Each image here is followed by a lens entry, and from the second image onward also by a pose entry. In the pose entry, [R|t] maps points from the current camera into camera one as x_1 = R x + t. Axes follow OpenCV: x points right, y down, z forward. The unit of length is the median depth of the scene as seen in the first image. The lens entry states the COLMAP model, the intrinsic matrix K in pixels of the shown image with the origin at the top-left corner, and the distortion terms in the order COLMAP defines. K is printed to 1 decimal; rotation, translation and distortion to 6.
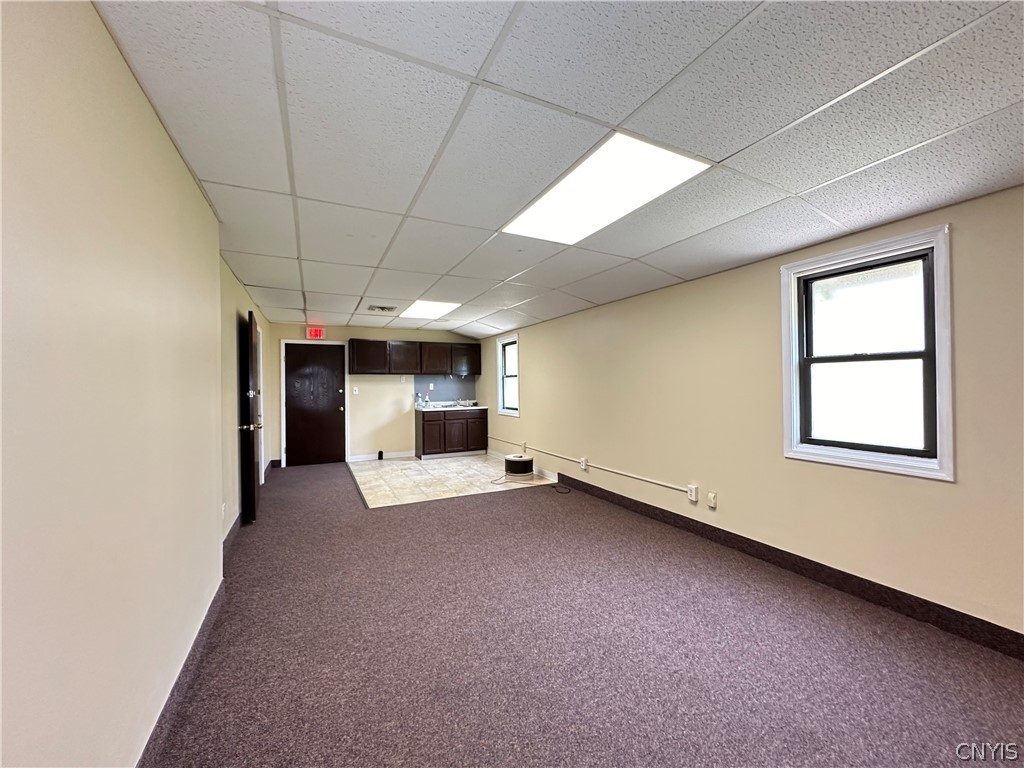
lens RADIAL K [[410.2, 0, 515.6], [0, 410.2, 382.7], [0, 0, 1]] dist [-0.006833, 0.000473]
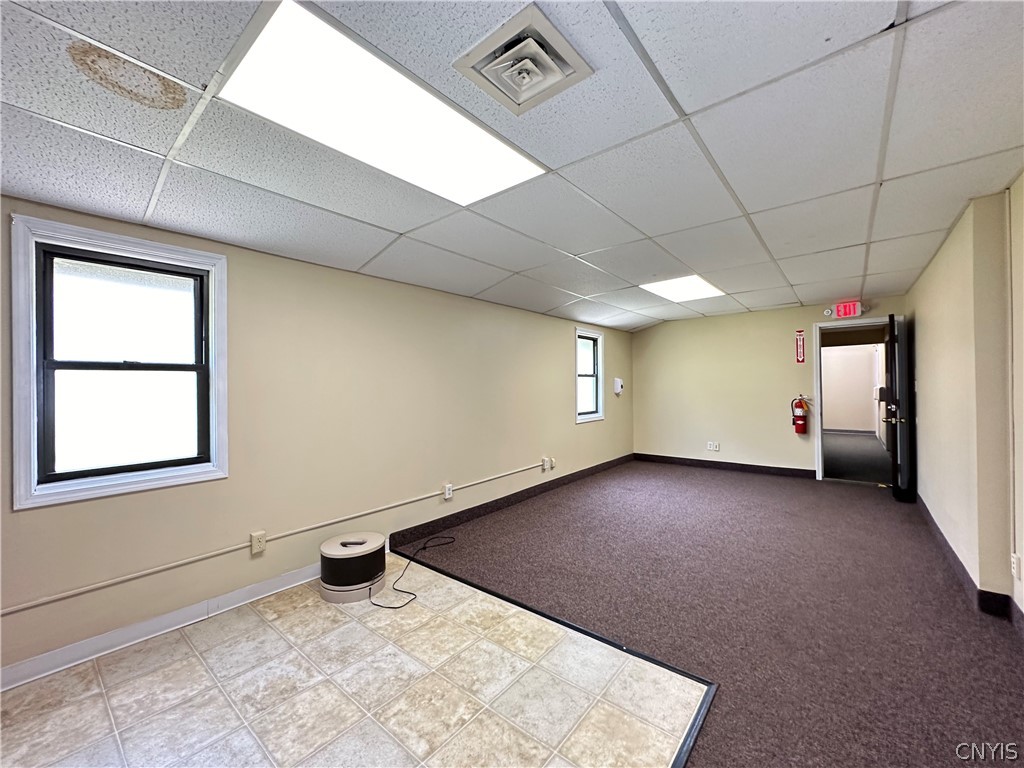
lens RADIAL K [[410.2, 0, 515.6], [0, 410.2, 382.7], [0, 0, 1]] dist [-0.006833, 0.000473]
pose [[-0.412690, 0.025140, 0.910525, -0.336577], [0.018672, 0.999642, -0.019137, 0.007339], [-0.910680, 0.009104, -0.413012, 0.690472]]
